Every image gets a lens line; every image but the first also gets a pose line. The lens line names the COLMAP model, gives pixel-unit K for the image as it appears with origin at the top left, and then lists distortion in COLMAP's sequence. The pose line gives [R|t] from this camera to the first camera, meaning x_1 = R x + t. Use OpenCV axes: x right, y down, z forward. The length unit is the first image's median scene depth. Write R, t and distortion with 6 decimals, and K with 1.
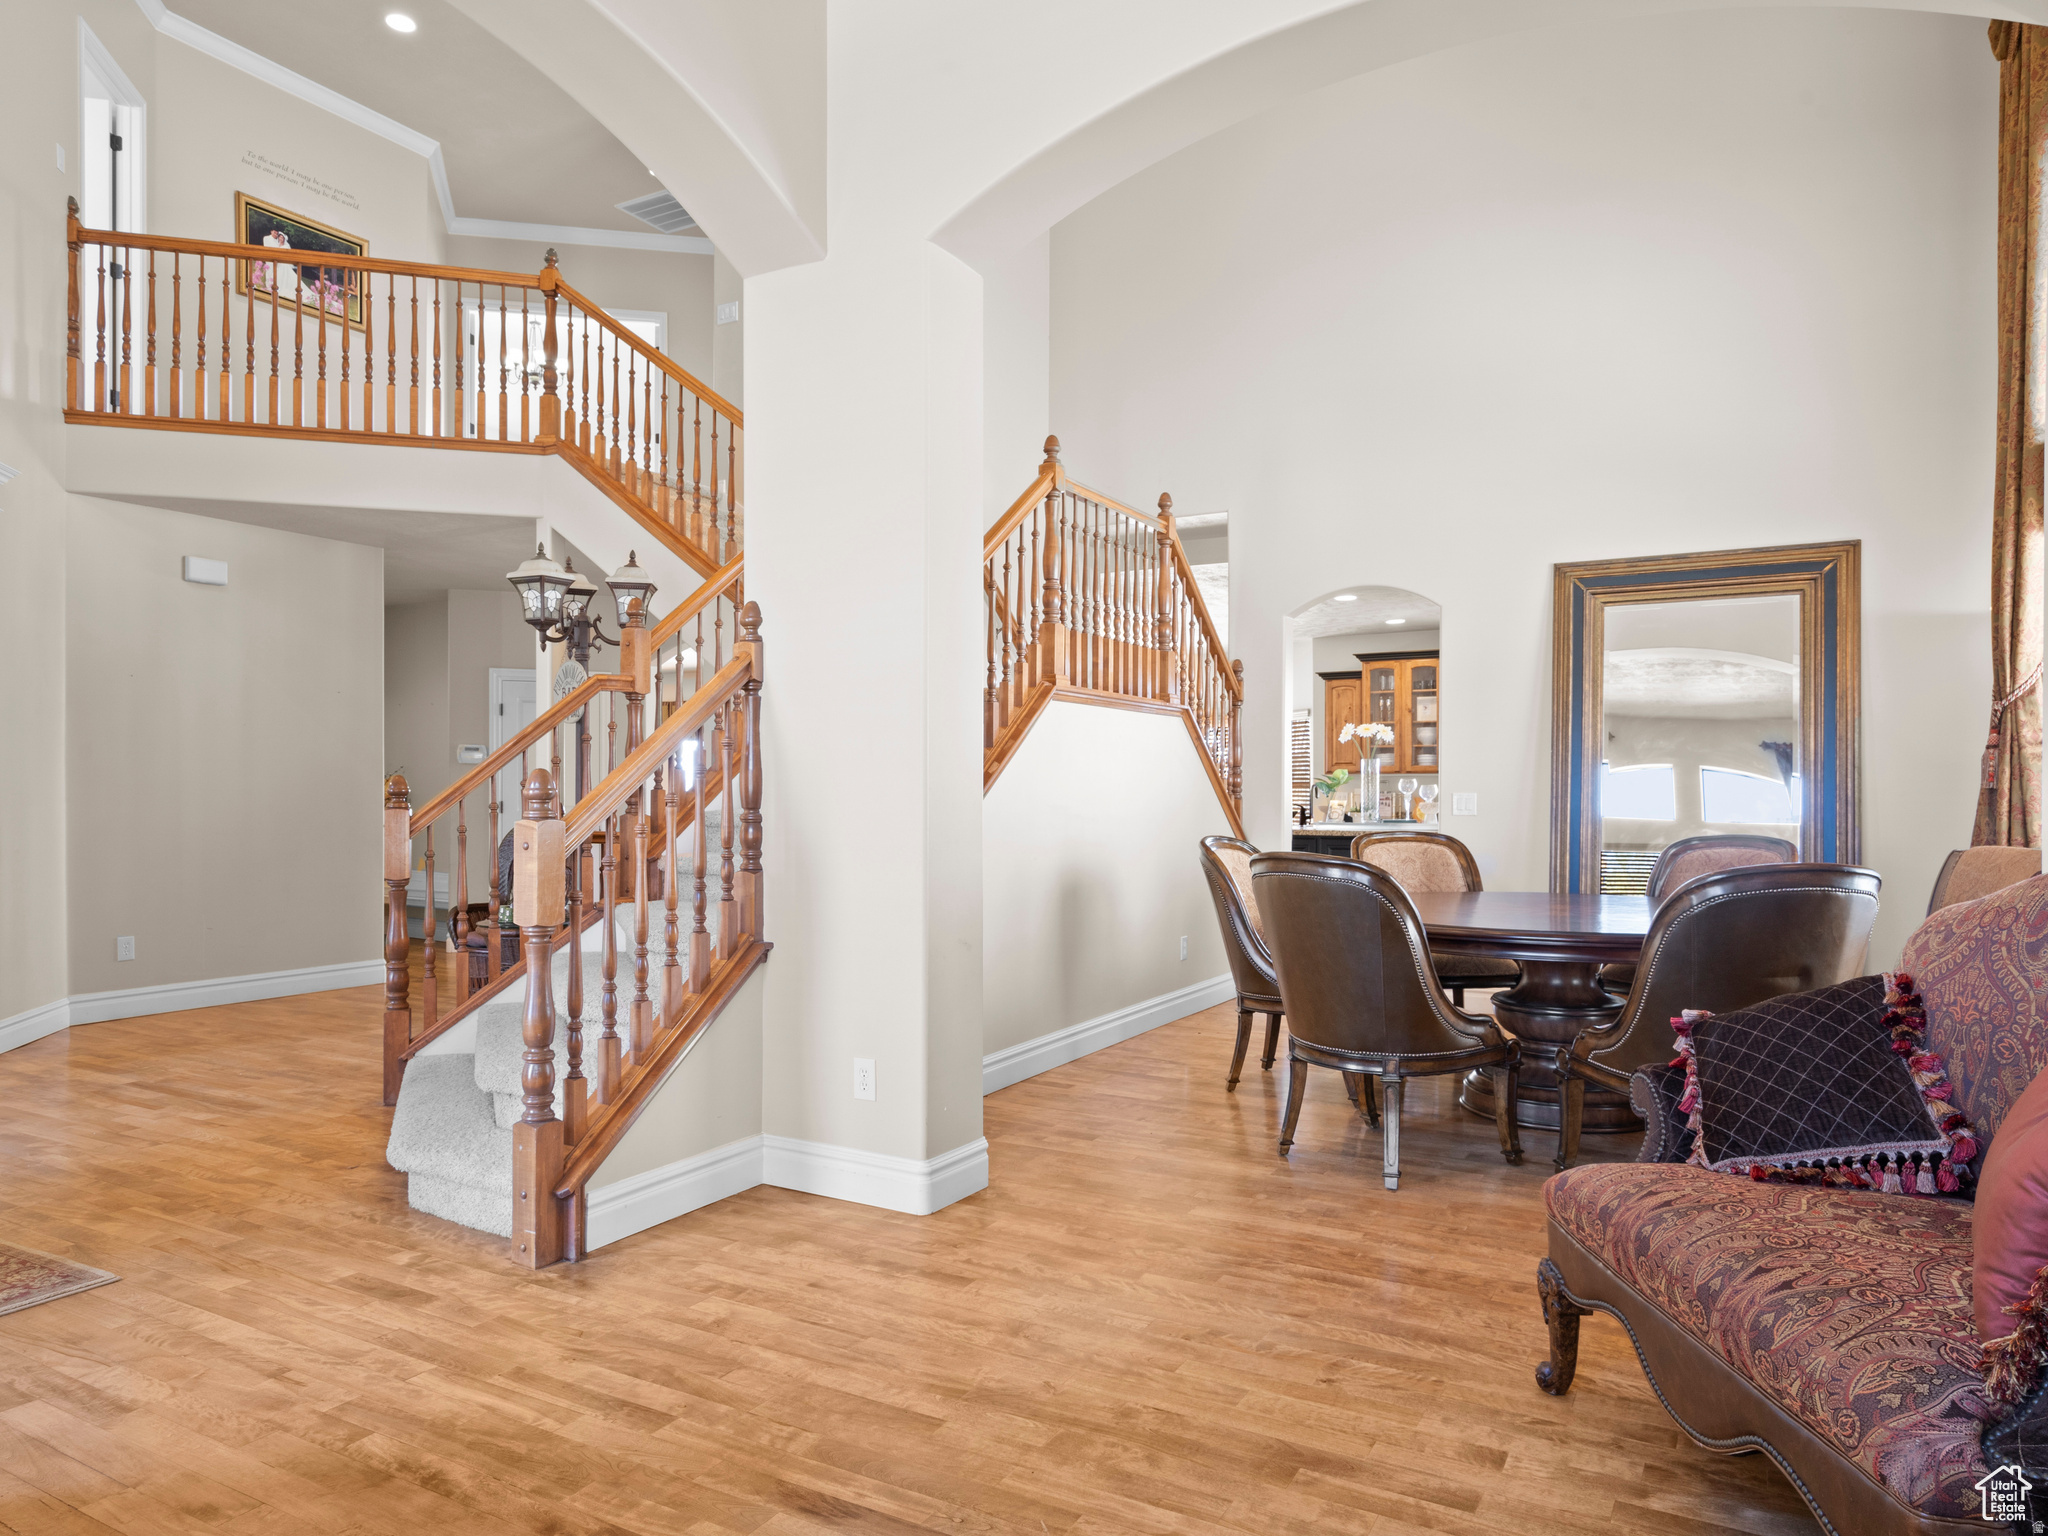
lens RADIAL K [[1303.1, 0, 1024.5], [0, 1303.1, 777.2], [0, 0, 1]] dist [0.002312, 0.005649]
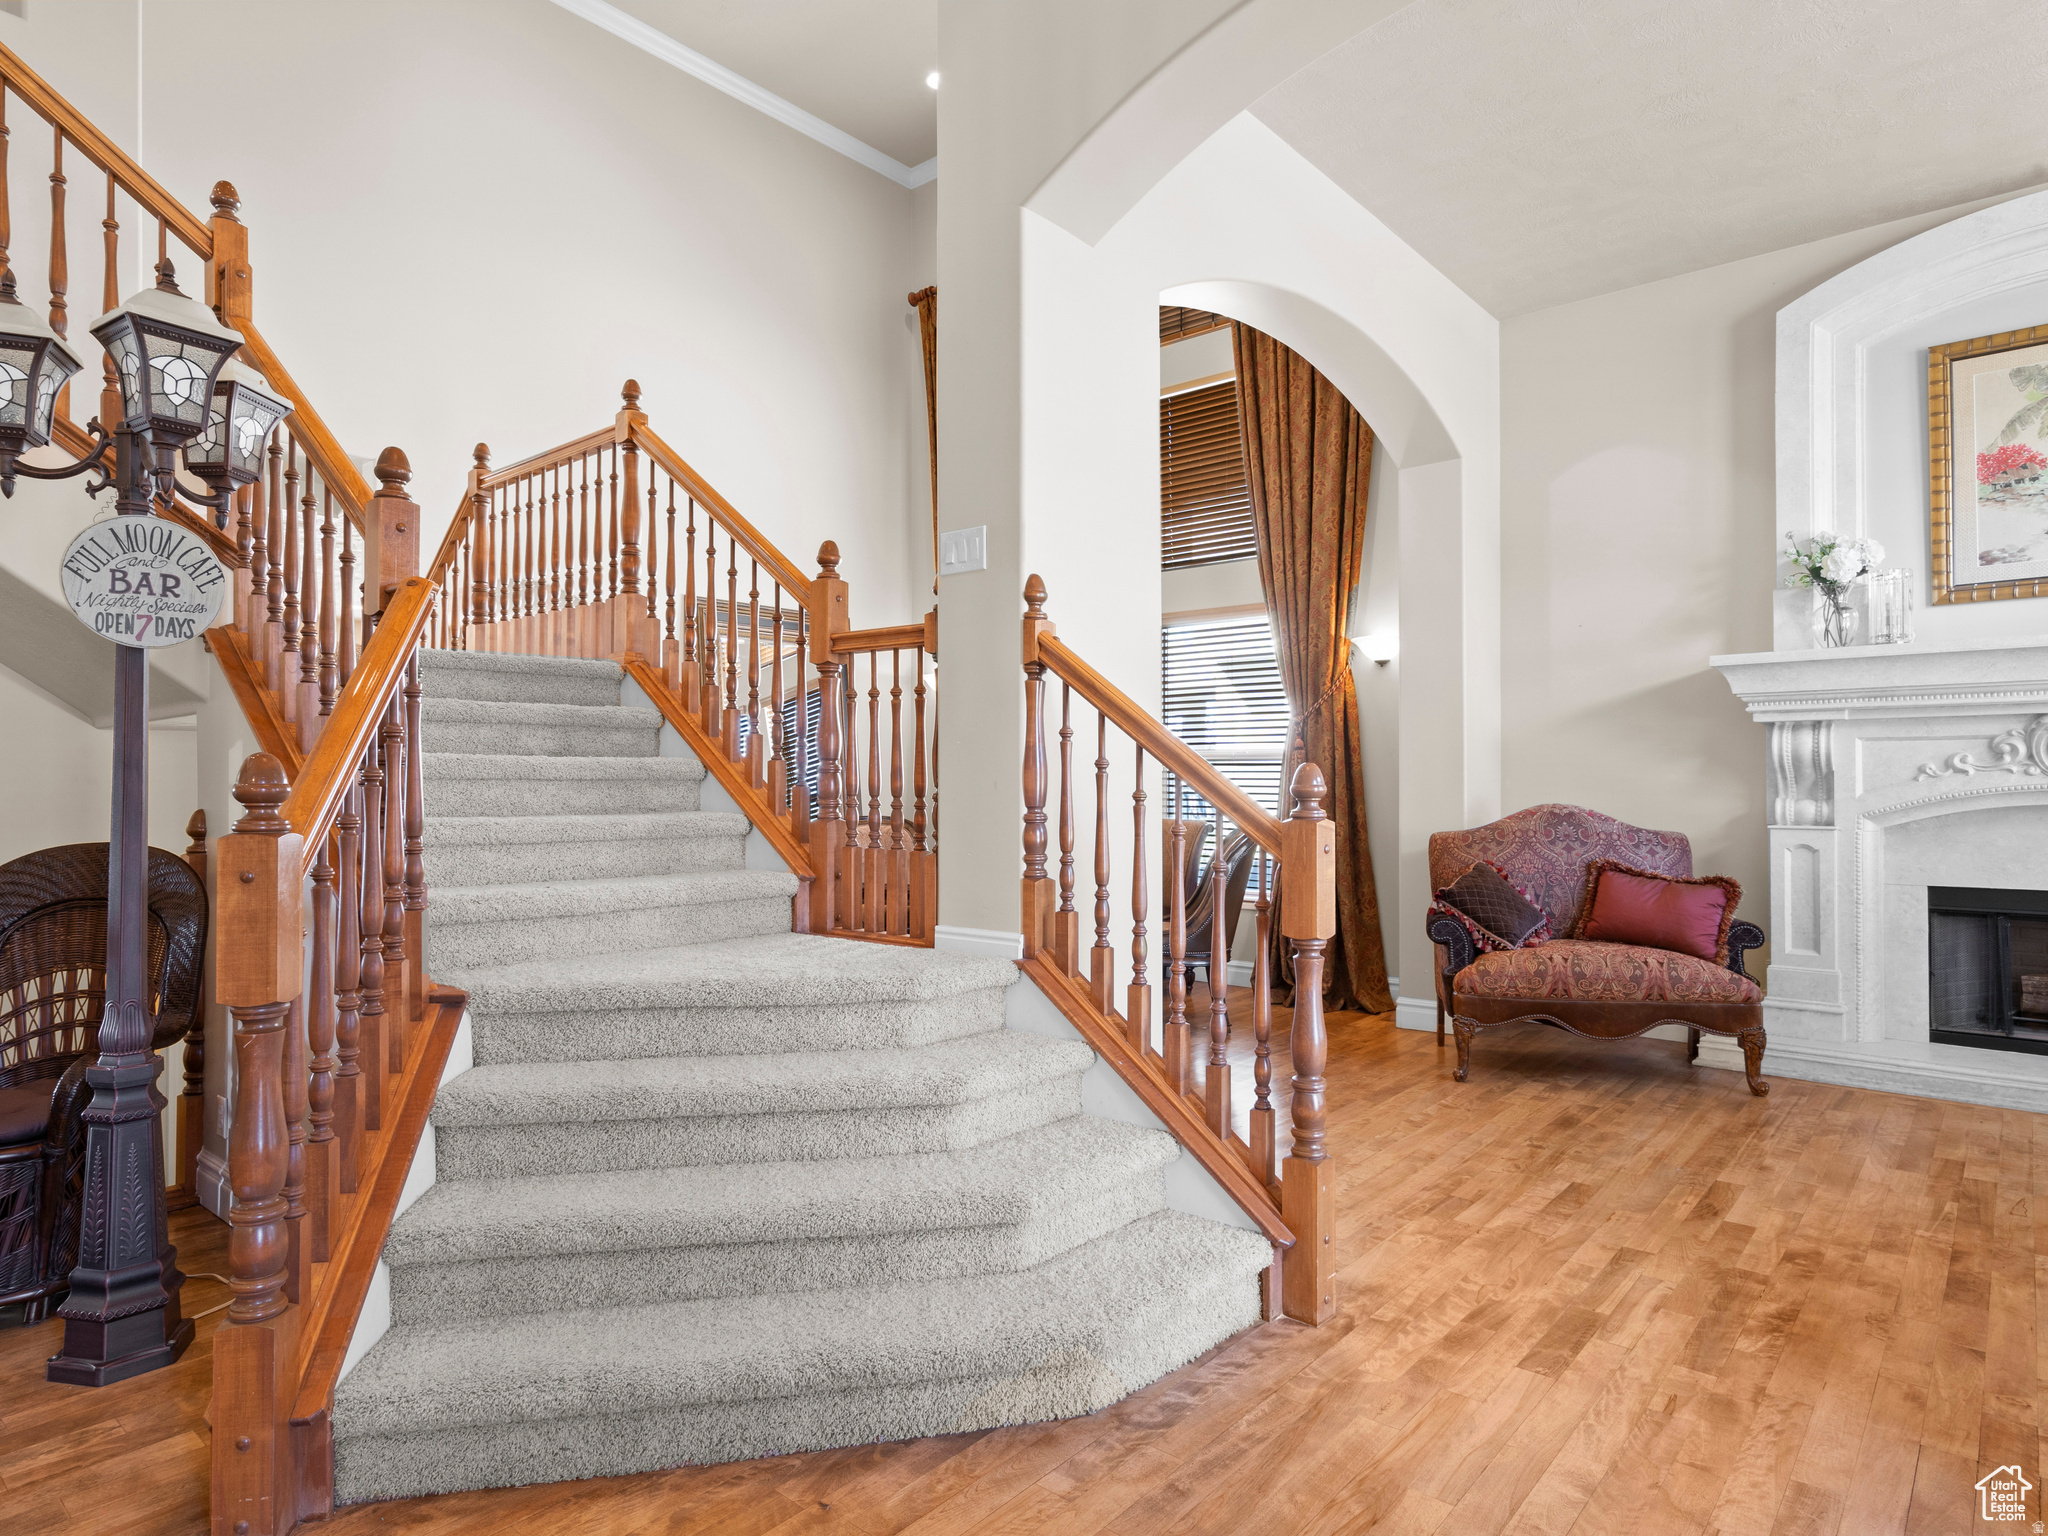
lens RADIAL K [[1149.8, 0, 1025.4], [0, 1149.8, 769.4], [0, 0, 1]] dist [-0.000664, 0.000431]
pose [[0.208910, 0.012172, 0.977859, -1.521868], [-0.008678, 0.999906, -0.010593, 0.012874], [-0.977896, -0.006273, 0.208996, 1.320790]]
